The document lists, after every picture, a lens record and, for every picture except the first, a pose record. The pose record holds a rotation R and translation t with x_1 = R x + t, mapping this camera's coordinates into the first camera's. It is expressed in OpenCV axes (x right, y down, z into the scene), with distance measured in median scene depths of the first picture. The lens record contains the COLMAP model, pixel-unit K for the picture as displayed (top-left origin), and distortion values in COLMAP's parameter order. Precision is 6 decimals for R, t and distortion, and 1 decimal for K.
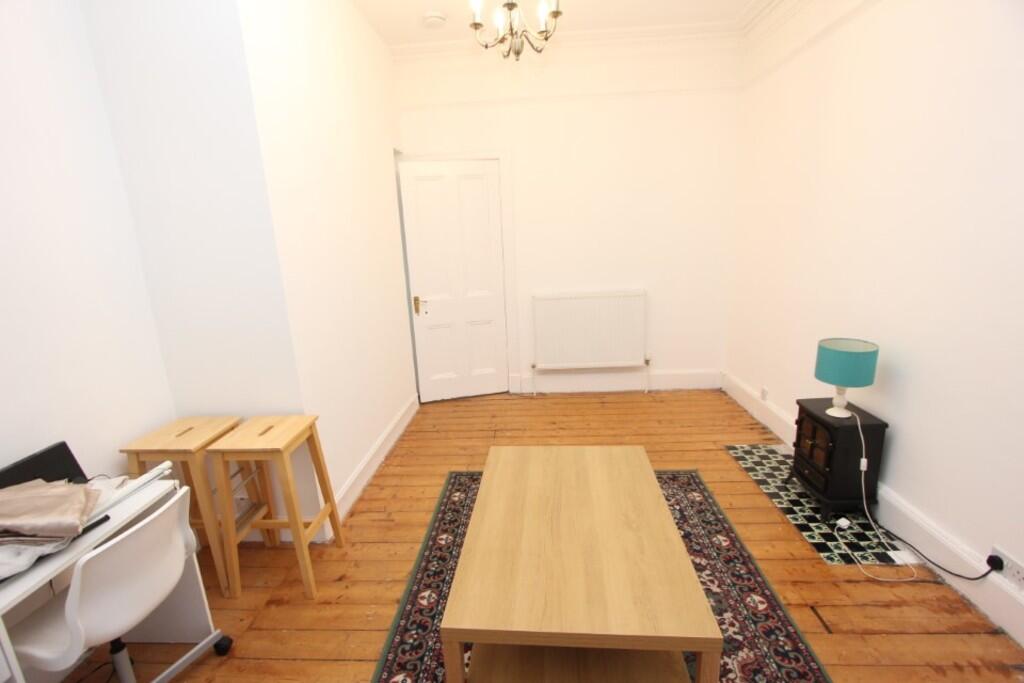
lens RADIAL K [[472.3, 0, 504.1], [0, 472.3, 353.6], [0, 0, 1]] dist [-0.014962, 0.000230]
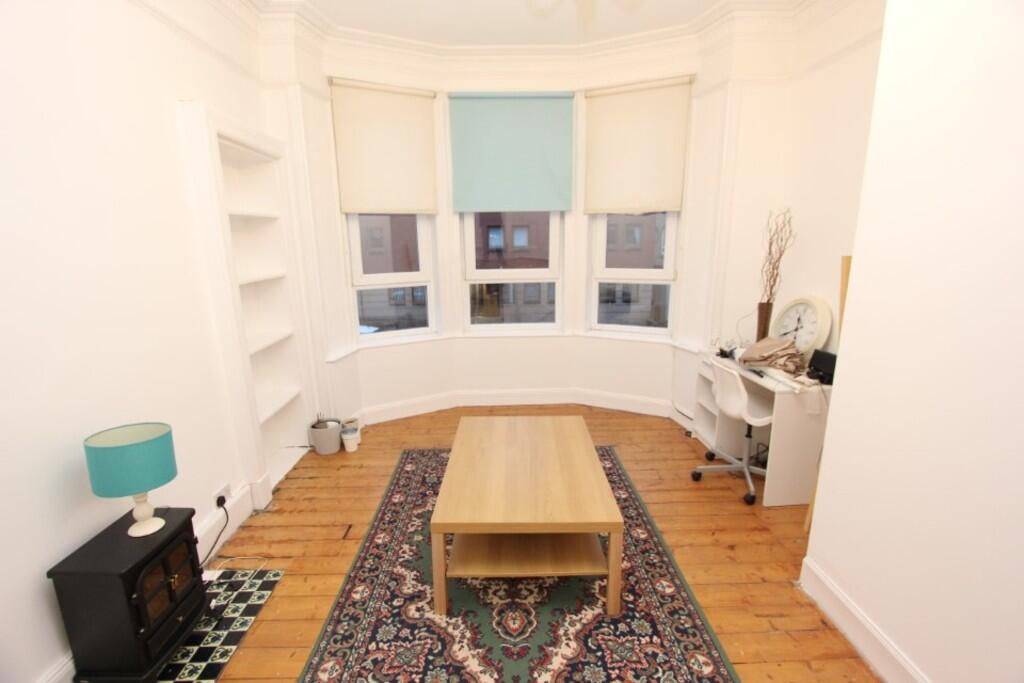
lens RADIAL K [[472.3, 0, 504.1], [0, 472.3, 353.6], [0, 0, 1]] dist [-0.014962, 0.000230]
pose [[-0.994957, 0.079844, -0.060715, 0.216171], [0.041859, 0.880575, 0.472054, -0.468296], [0.091155, 0.467132, -0.879477, 1.735883]]
